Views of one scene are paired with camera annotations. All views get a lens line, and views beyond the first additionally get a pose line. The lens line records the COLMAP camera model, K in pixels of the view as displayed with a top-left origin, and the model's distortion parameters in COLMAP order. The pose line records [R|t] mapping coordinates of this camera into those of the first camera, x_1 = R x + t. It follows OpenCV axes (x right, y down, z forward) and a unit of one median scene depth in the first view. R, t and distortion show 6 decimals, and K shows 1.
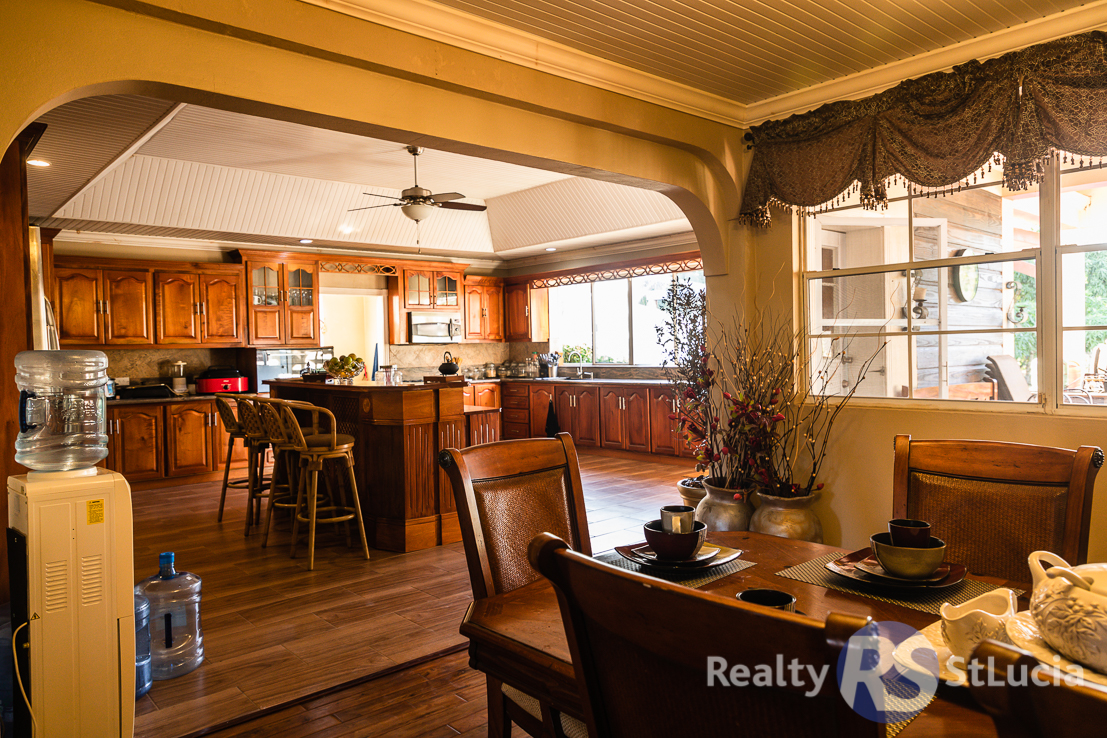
lens RADIAL K [[765.1, 0, 550.9], [0, 765.1, 363.3], [0, 0, 1]] dist [0.019759, -0.004158]
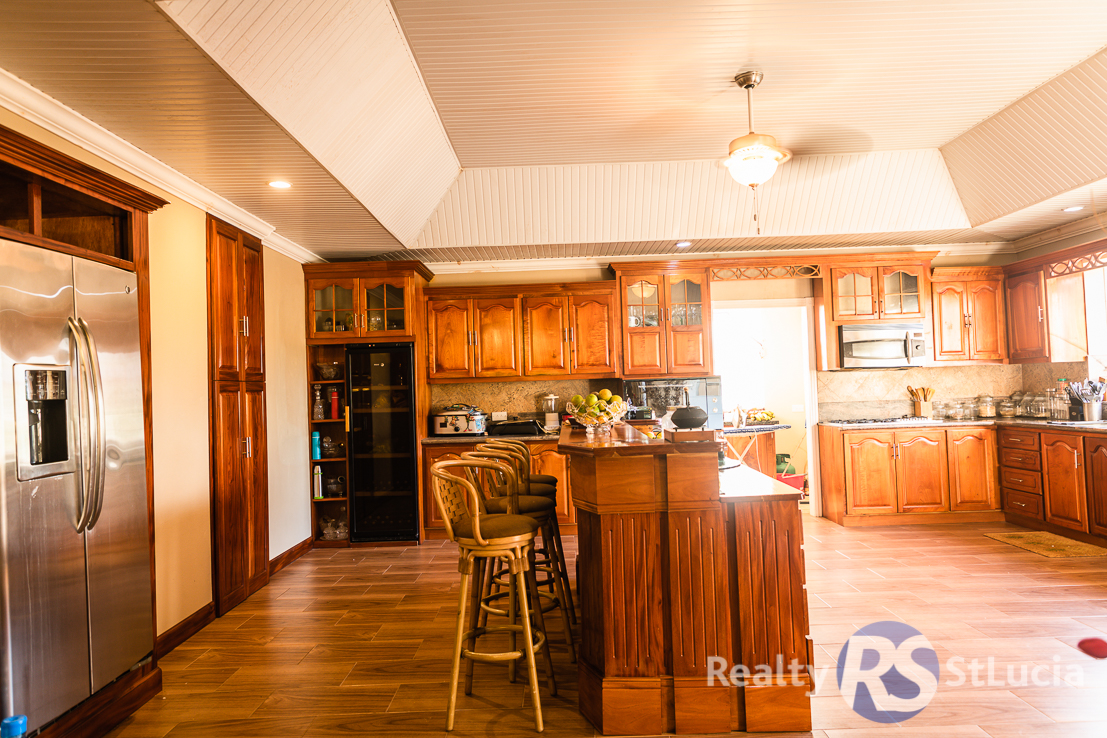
lens RADIAL K [[765.1, 0, 550.9], [0, 765.1, 363.3], [0, 0, 1]] dist [0.019759, -0.004158]
pose [[0.751425, -0.023873, -0.659387, 0.095701], [0.002624, 0.999445, -0.033194, -0.008618], [0.659814, 0.023213, 0.751071, 0.296197]]
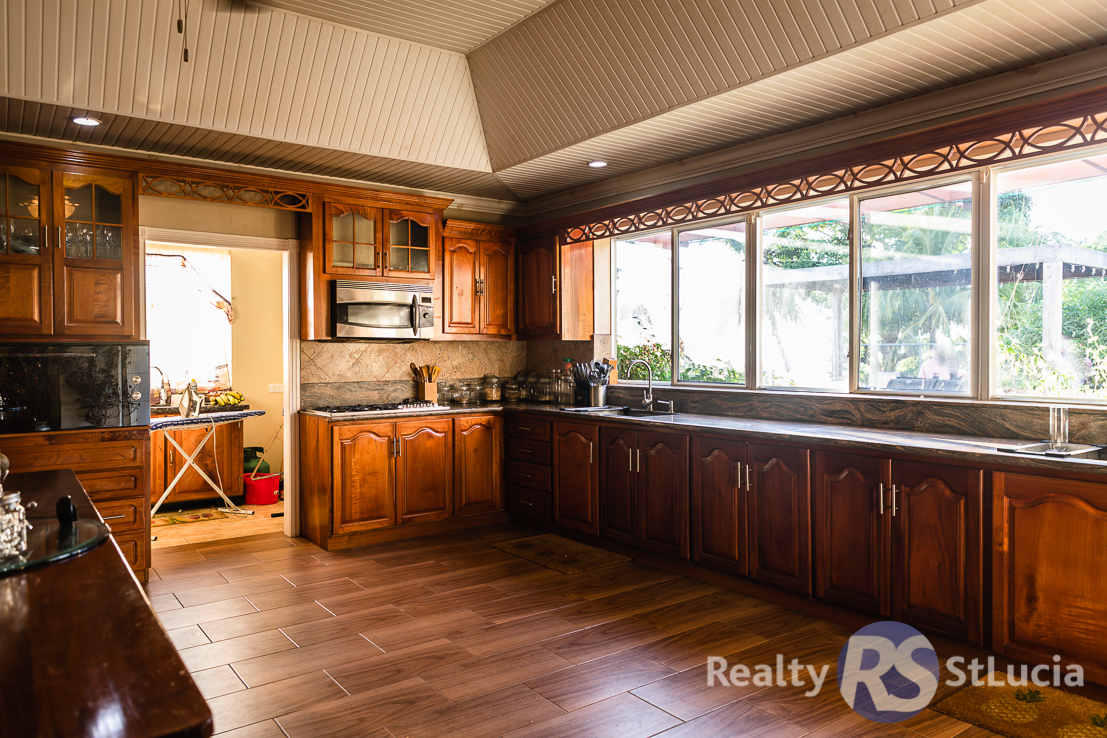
lens RADIAL K [[763.2, 0, 549.6], [0, 763.2, 363.1], [0, 0, 1]] dist [0.014956, -0.002354]
pose [[0.996834, 0.020475, -0.076827, 0.010795], [-0.020733, 0.999782, -0.002557, -0.011467], [0.076757, 0.004142, 0.997041, 0.515203]]
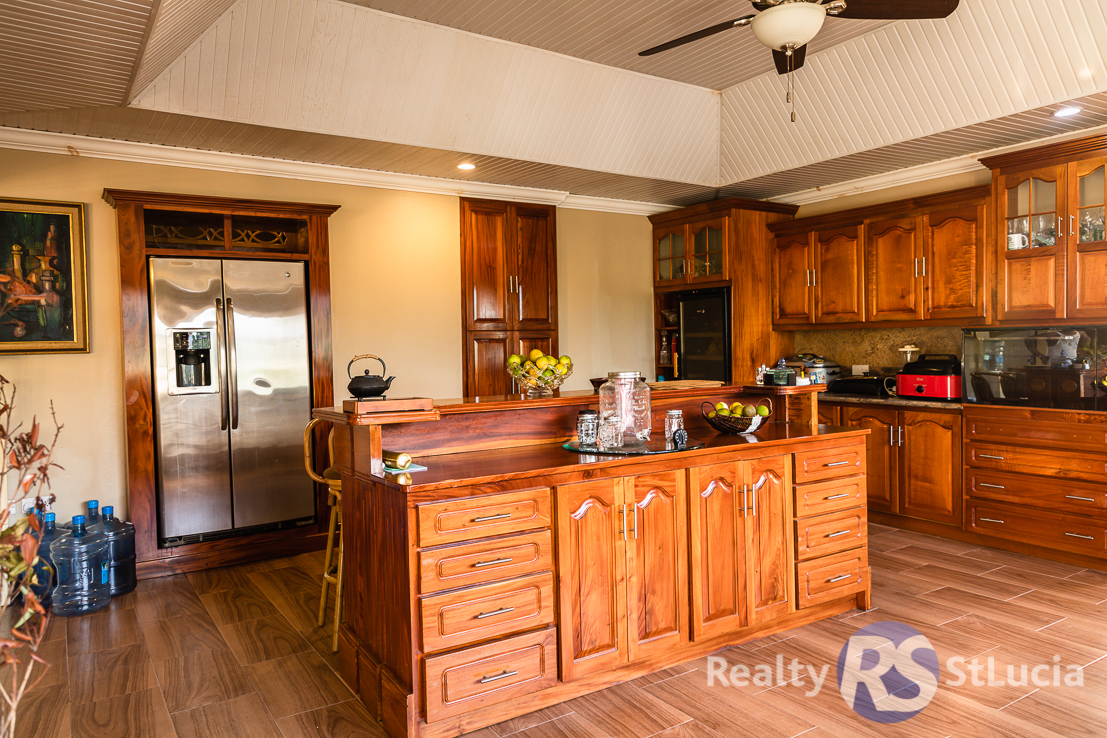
lens RADIAL K [[763.2, 0, 549.6], [0, 763.2, 363.1], [0, 0, 1]] dist [0.014956, -0.002354]
pose [[-0.135749, 0.052880, -0.989331, 0.219442], [0.001472, 0.998584, 0.053173, -0.021985], [0.990742, 0.005762, -0.135635, 0.698903]]
